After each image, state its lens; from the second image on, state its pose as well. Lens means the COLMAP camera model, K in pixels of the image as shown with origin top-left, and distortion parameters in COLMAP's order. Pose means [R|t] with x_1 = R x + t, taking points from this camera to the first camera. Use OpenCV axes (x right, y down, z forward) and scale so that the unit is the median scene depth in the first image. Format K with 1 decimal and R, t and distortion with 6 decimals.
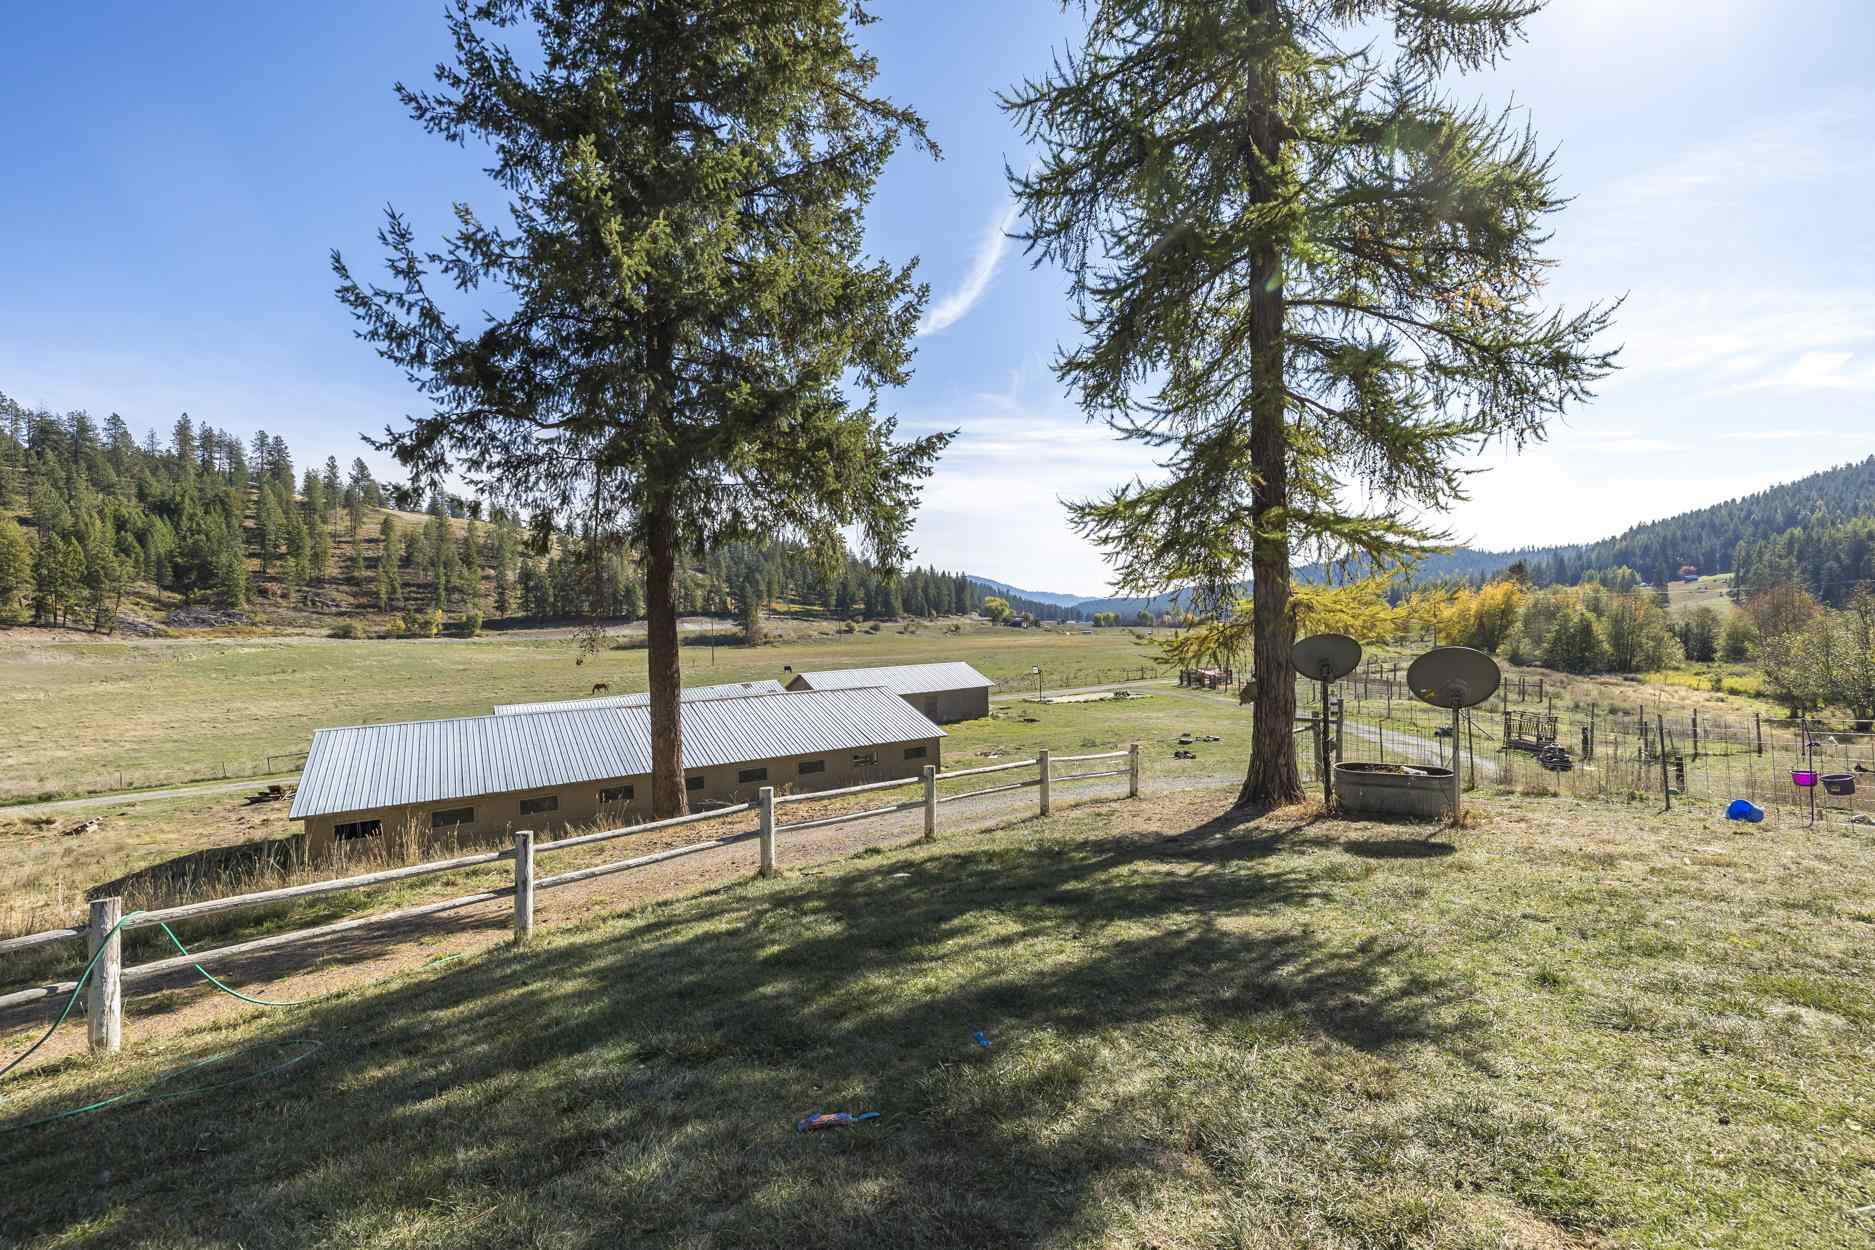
lens RADIAL K [[786.6, 0, 936.4], [0, 786.6, 628.8], [0, 0, 1]] dist [0.001886, 0.000296]
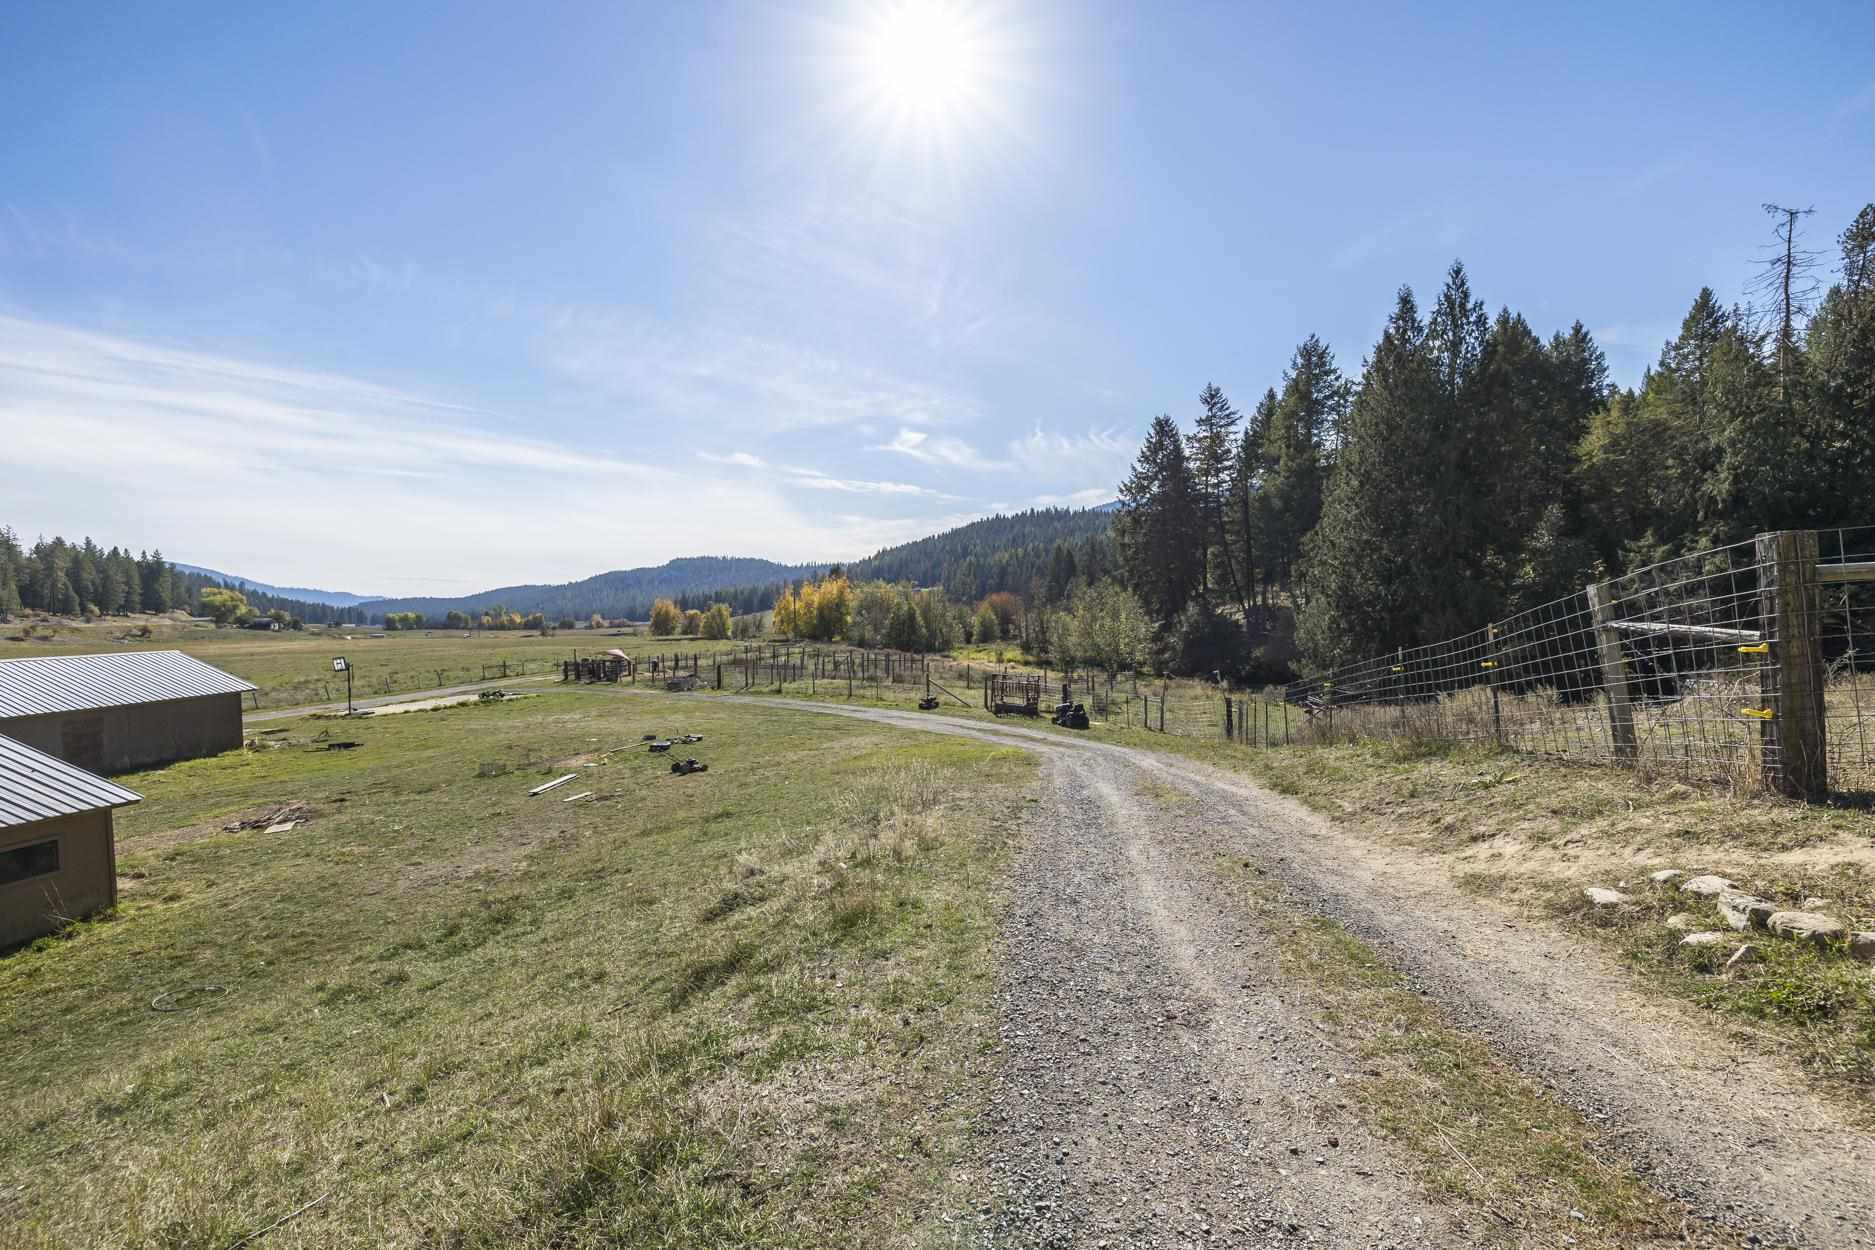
lens RADIAL K [[786.6, 0, 945.5], [0, 786.6, 623.5], [0, 0, 1]] dist [0.001886, 0.000296]
pose [[0.681967, -0.001870, 0.731380, 0.000022], [0.010754, 0.999914, -0.007472, 0.010014], [-0.731303, 0.012961, 0.681929, 0.079491]]
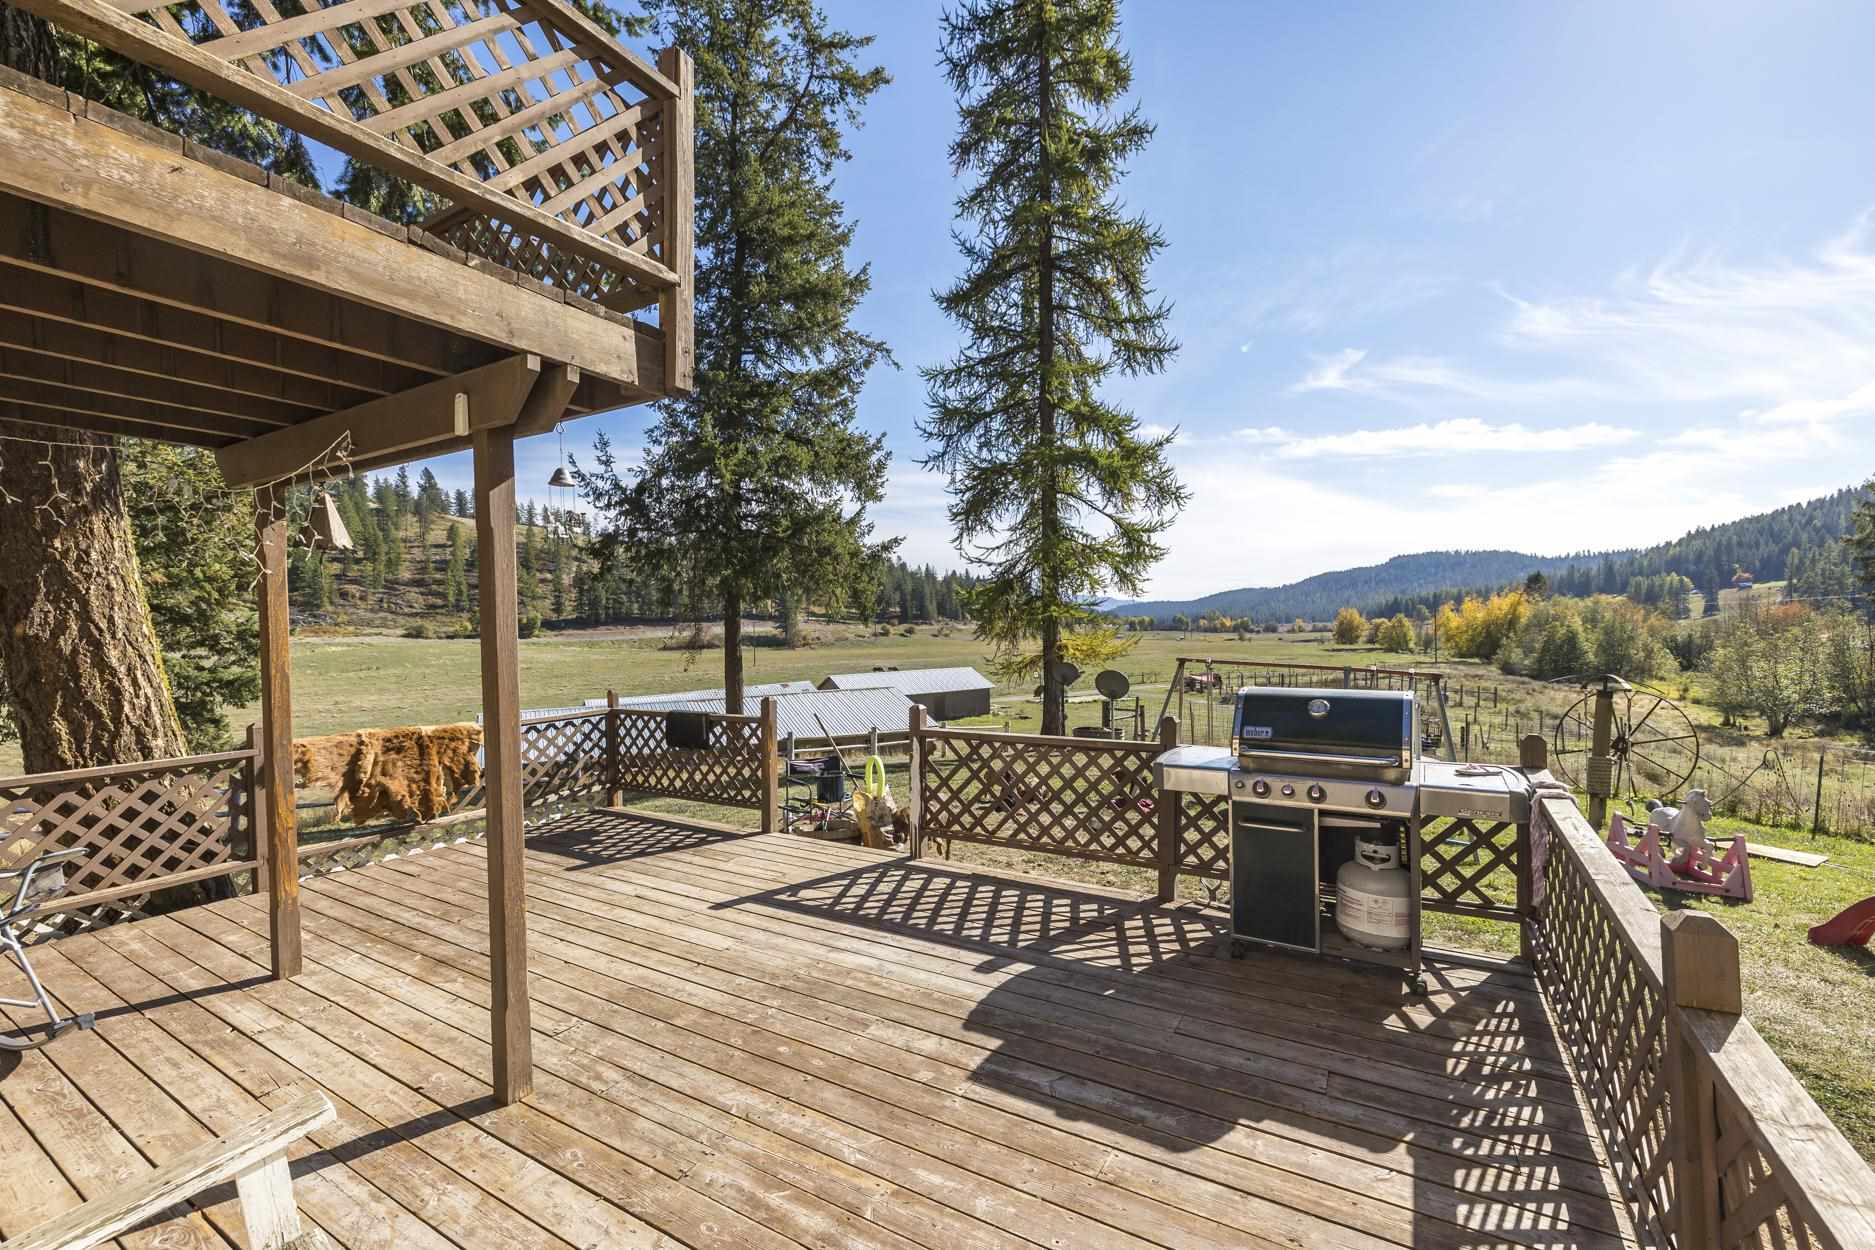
lens RADIAL K [[786.6, 0, 941.5], [0, 786.6, 624.7], [0, 0, 1]] dist [0.001886, 0.000296]
pose [[0.999098, 0.007313, -0.041820, 0.011297], [-0.007628, 0.999944, -0.007374, -0.003104], [0.041764, 0.007687, 0.999098, -0.045181]]
